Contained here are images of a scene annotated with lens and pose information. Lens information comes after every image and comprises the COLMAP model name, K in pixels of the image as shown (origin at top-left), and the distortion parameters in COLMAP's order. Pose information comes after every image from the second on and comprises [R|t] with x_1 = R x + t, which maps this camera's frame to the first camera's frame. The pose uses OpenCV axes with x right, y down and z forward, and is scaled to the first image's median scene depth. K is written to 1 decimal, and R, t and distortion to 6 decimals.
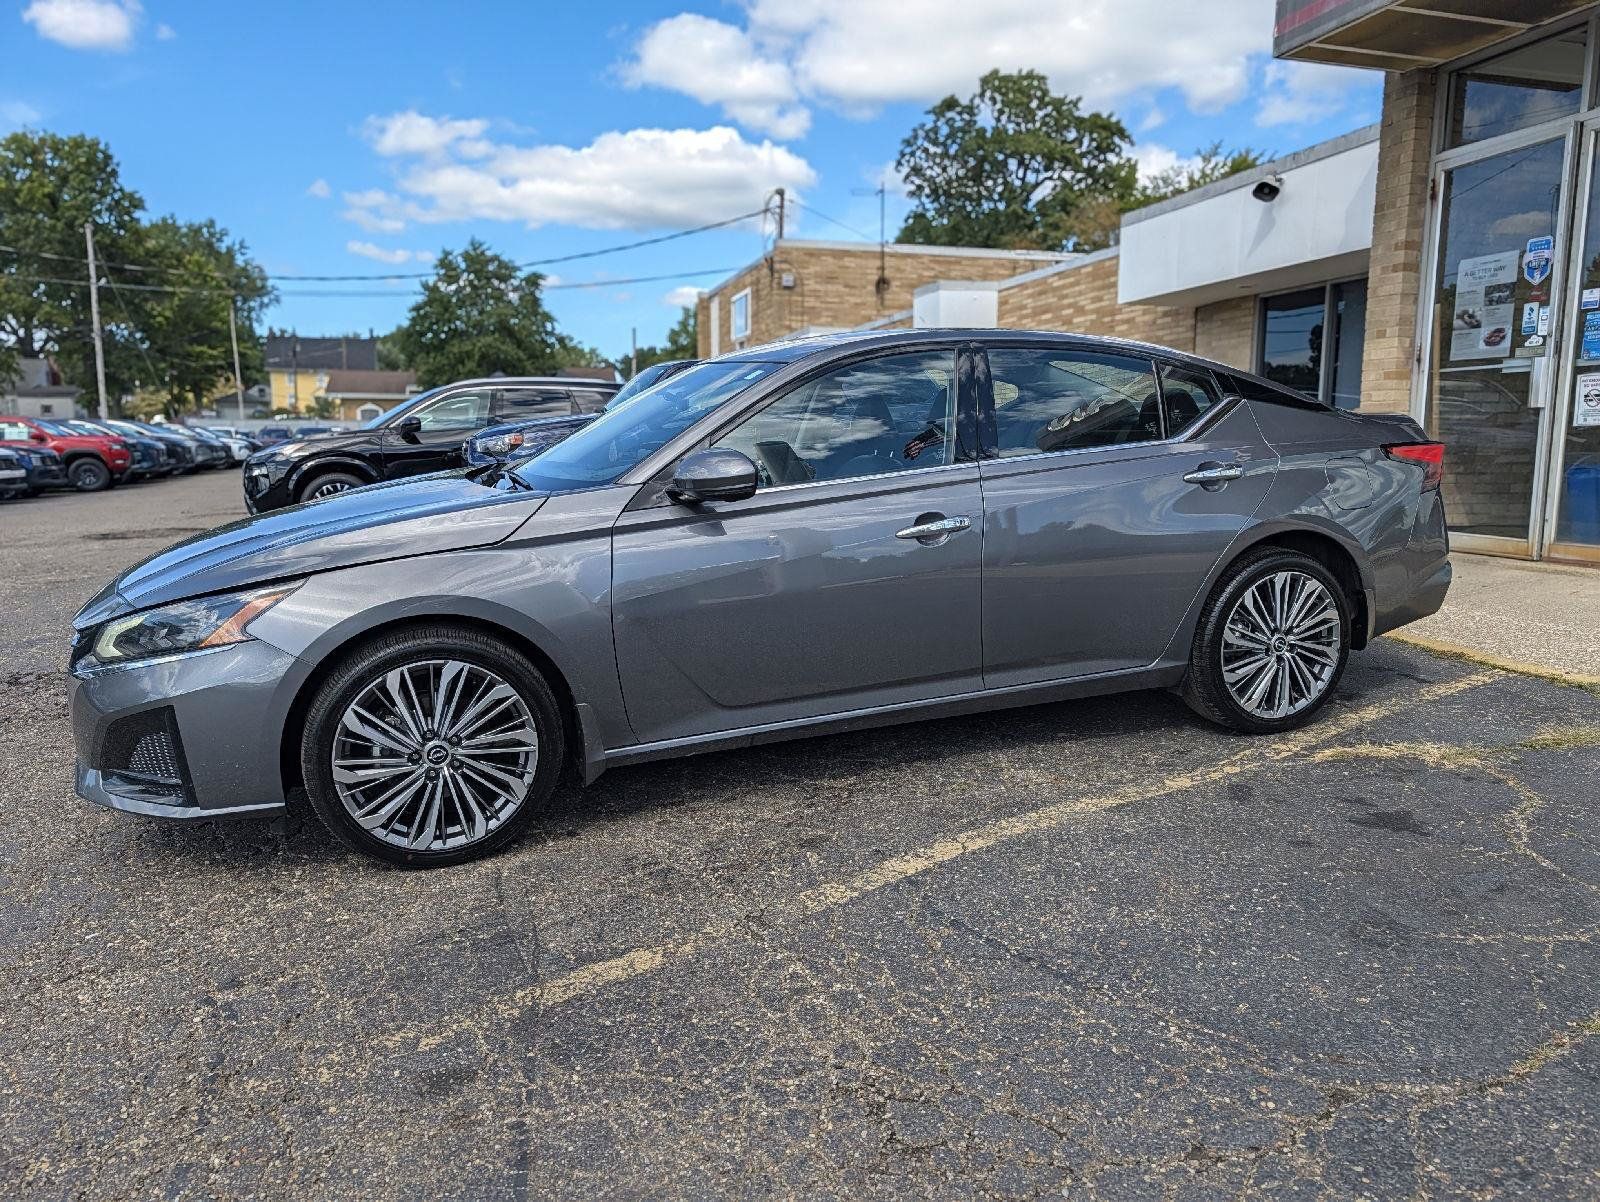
lens RADIAL K [[1147.8, 0, 817.3], [0, 1147.8, 600.1], [0, 0, 1]] dist [0.025557, -0.024451]
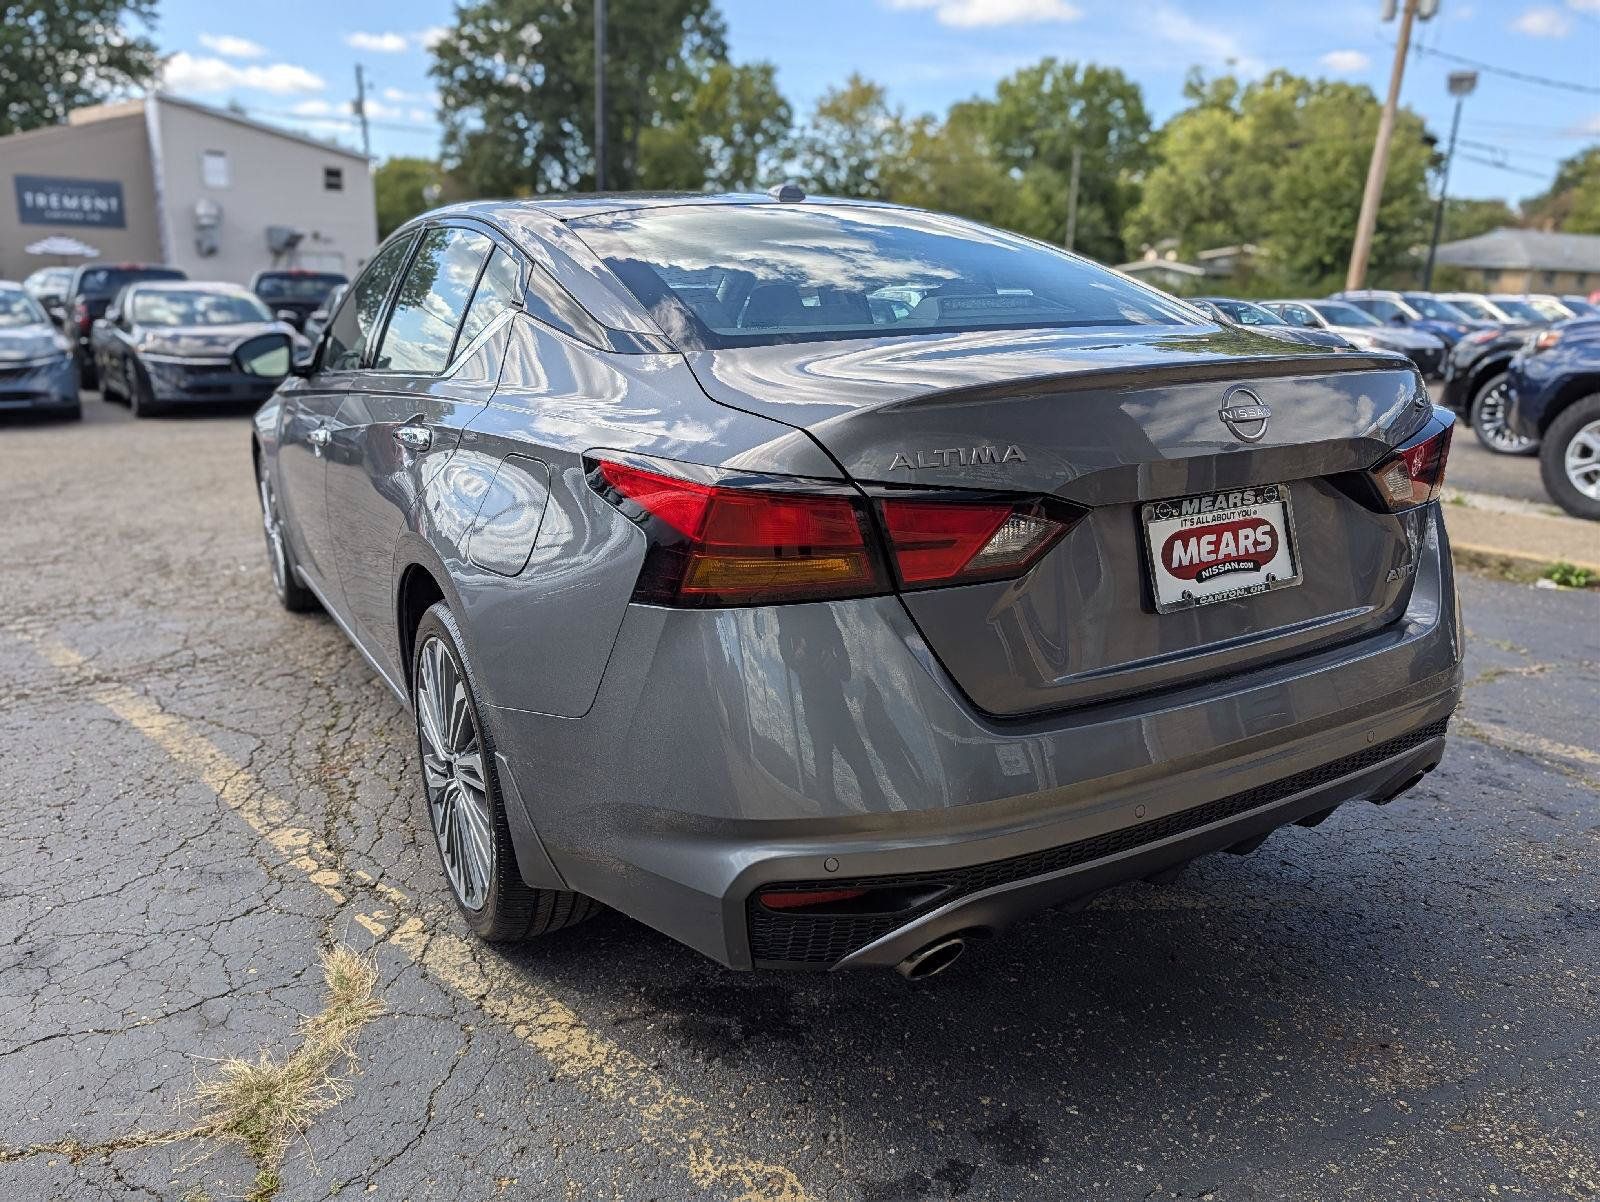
lens RADIAL K [[1147.8, 0, 804.7], [0, 1147.8, 605.7], [0, 0, 1]] dist [0.025557, -0.024451]
pose [[0.170944, 0.281530, -0.944203, 0.530292], [-0.175087, 0.951736, 0.252078, -0.115831], [0.969599, 0.122227, 0.211986, 0.592985]]
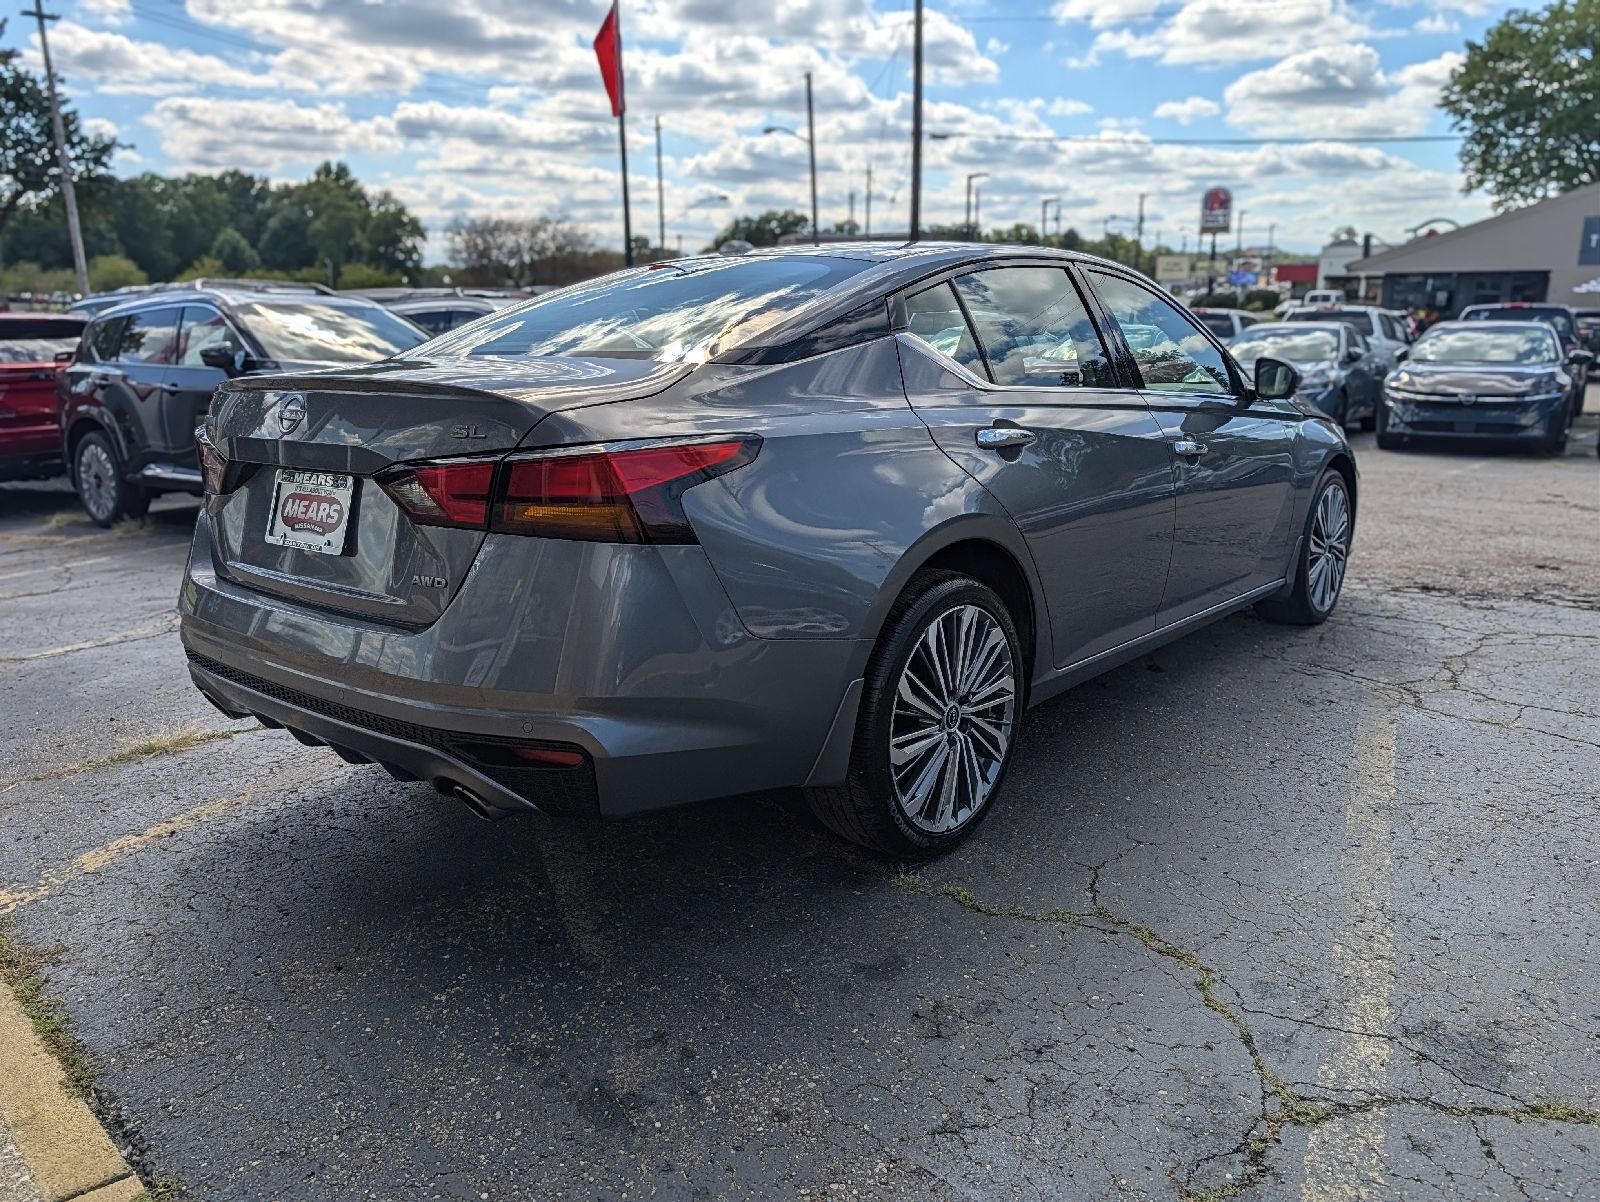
lens RADIAL K [[1147.8, 0, 813.3], [0, 1147.8, 601.7], [0, 0, 1]] dist [0.025557, -0.024451]
pose [[-0.863728, 0.142543, -0.483379, 0.356745], [-0.058456, 0.924353, 0.377034, -0.190660], [0.500557, 0.353912, -0.790057, 1.063523]]
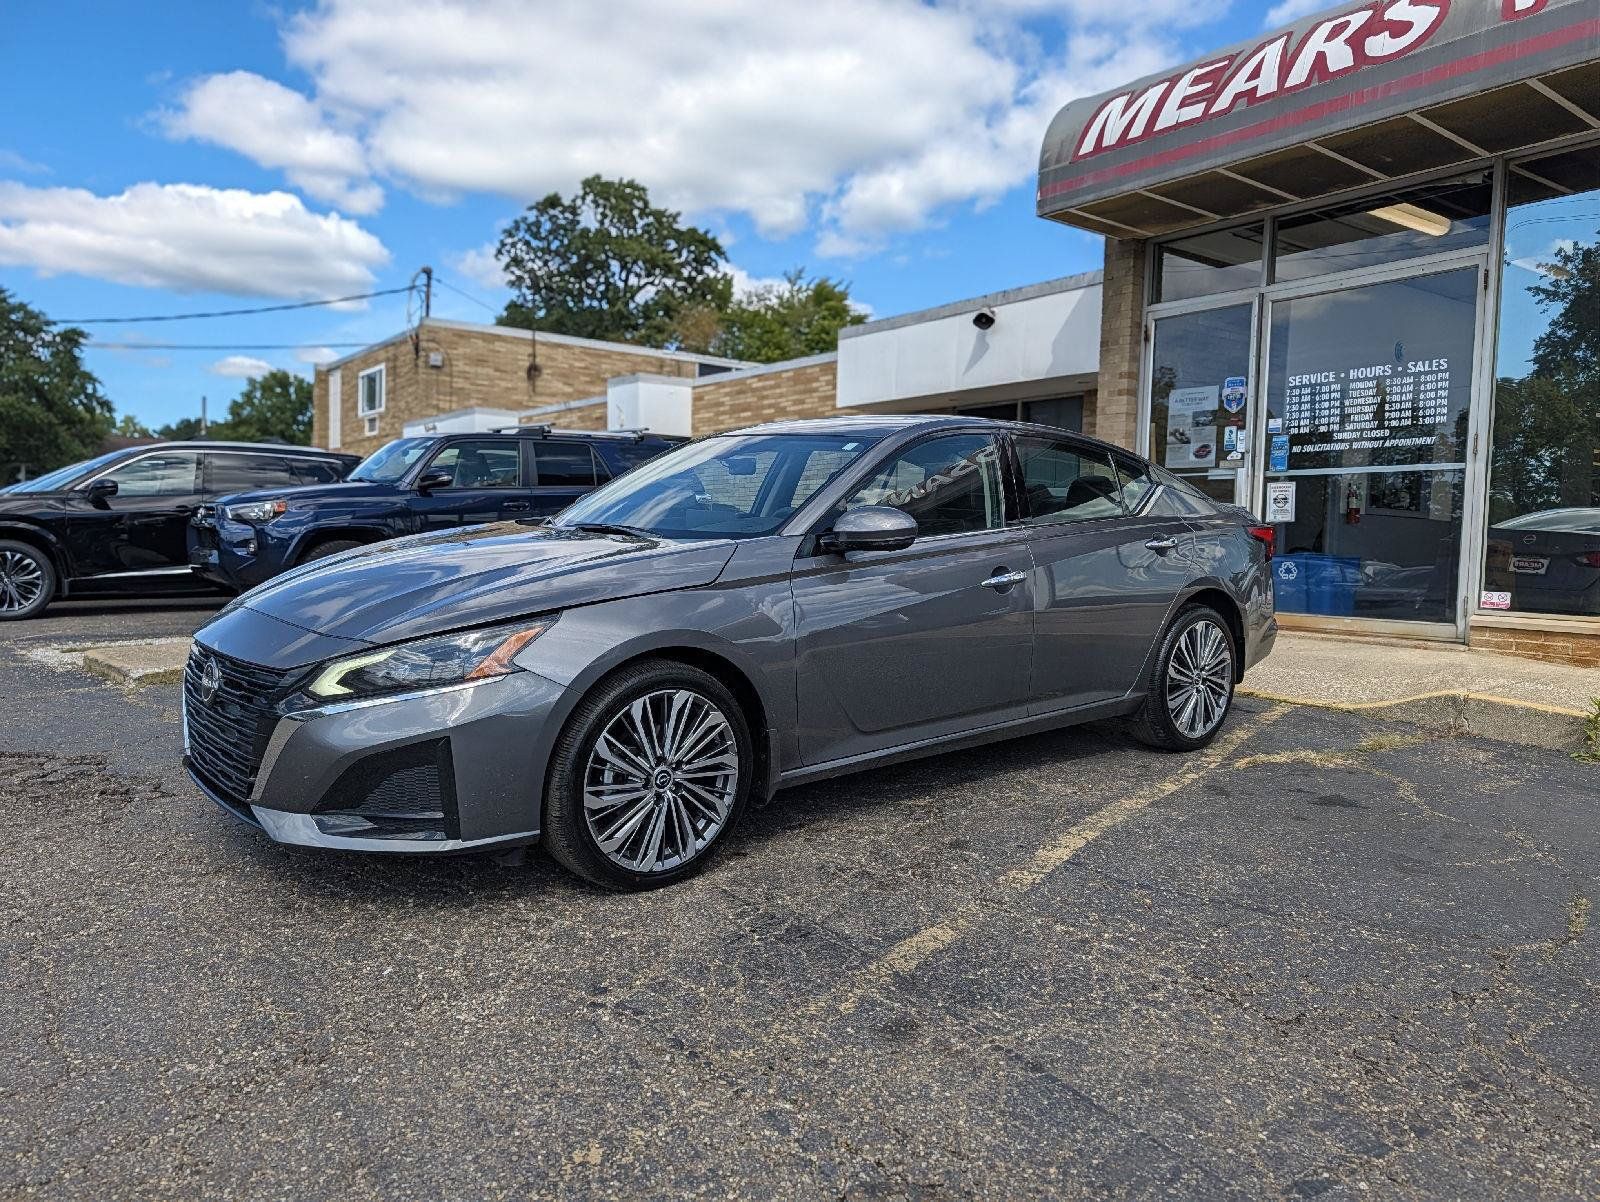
lens RADIAL K [[1147.8, 0, 809.7], [0, 1147.8, 597.6], [0, 0, 1]] dist [0.025557, -0.024451]
pose [[0.939449, 0.007058, 0.342615, -0.249432], [0.020912, 0.996744, -0.077874, 0.022599], [-0.342049, 0.080323, 0.936243, -0.026961]]
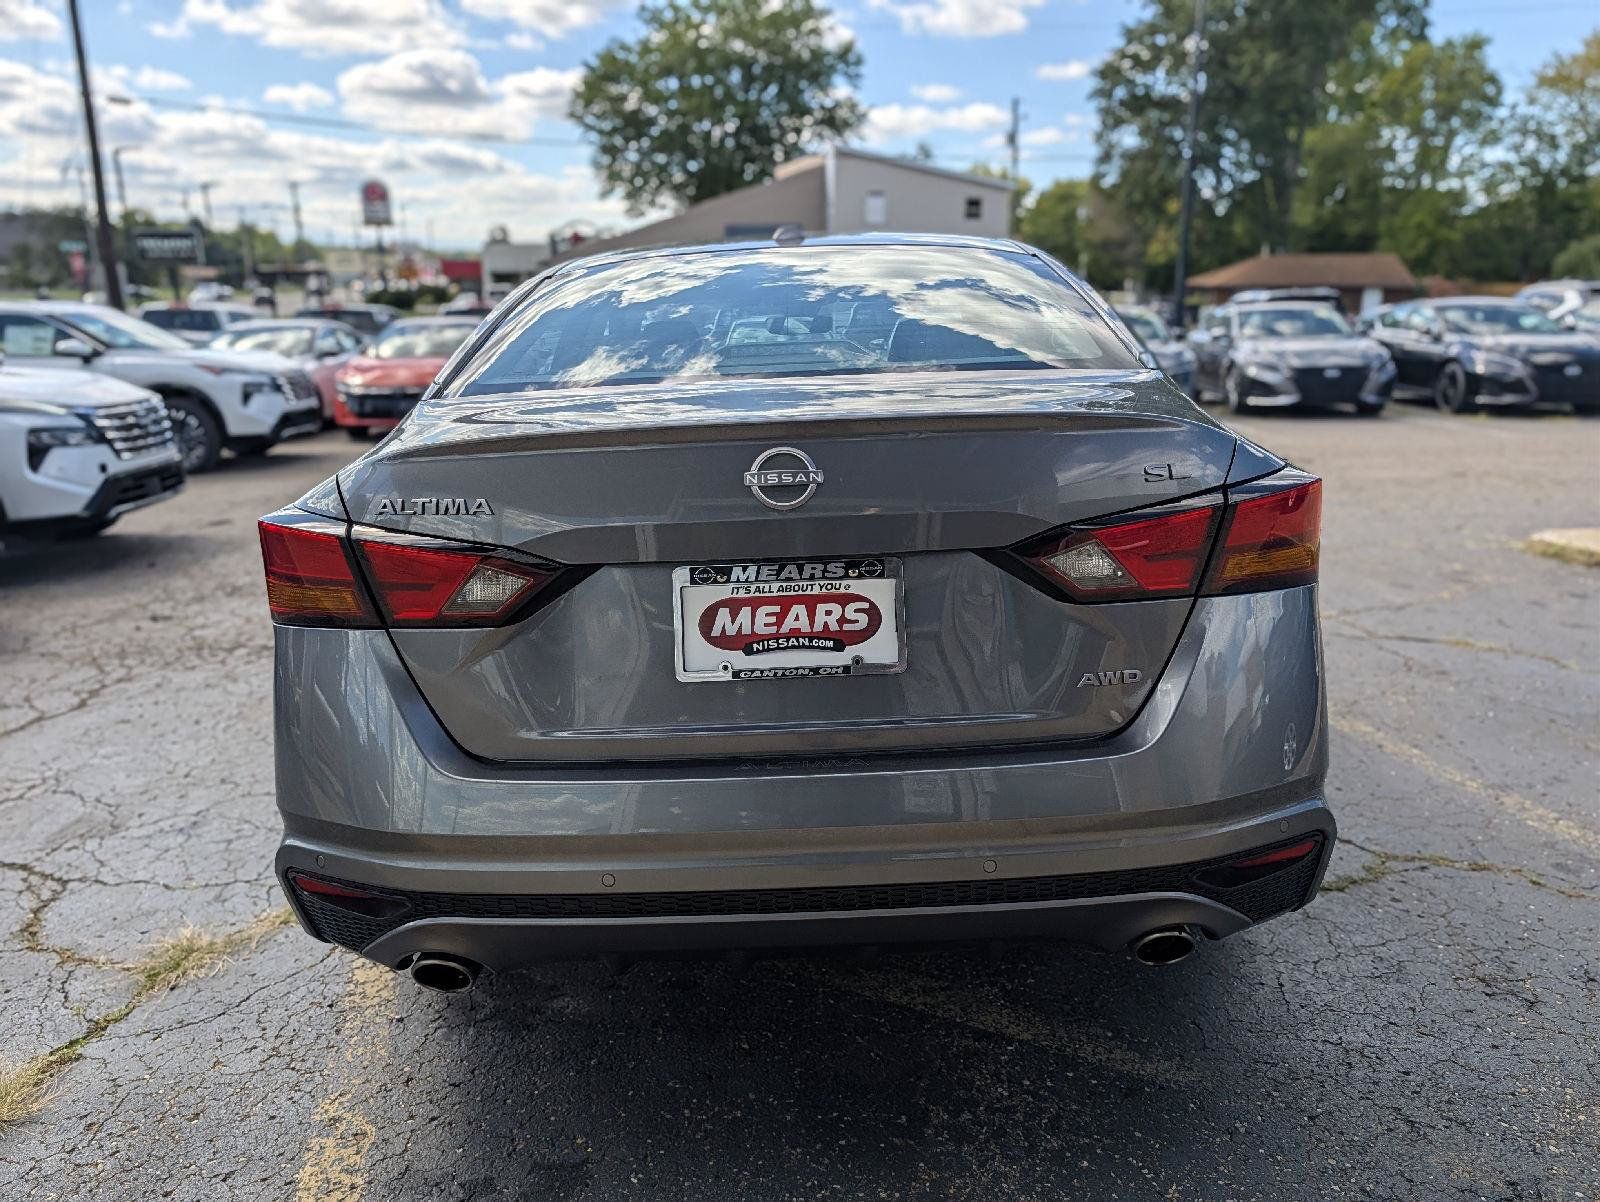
lens RADIAL K [[1147.8, 0, 805.2], [0, 1147.8, 605.7], [0, 0, 1]] dist [0.025557, -0.024451]
pose [[-0.356188, 0.260313, -0.897423, 0.510541], [-0.124929, 0.938523, 0.321819, -0.155291], [0.926025, 0.226742, -0.301770, 0.792239]]
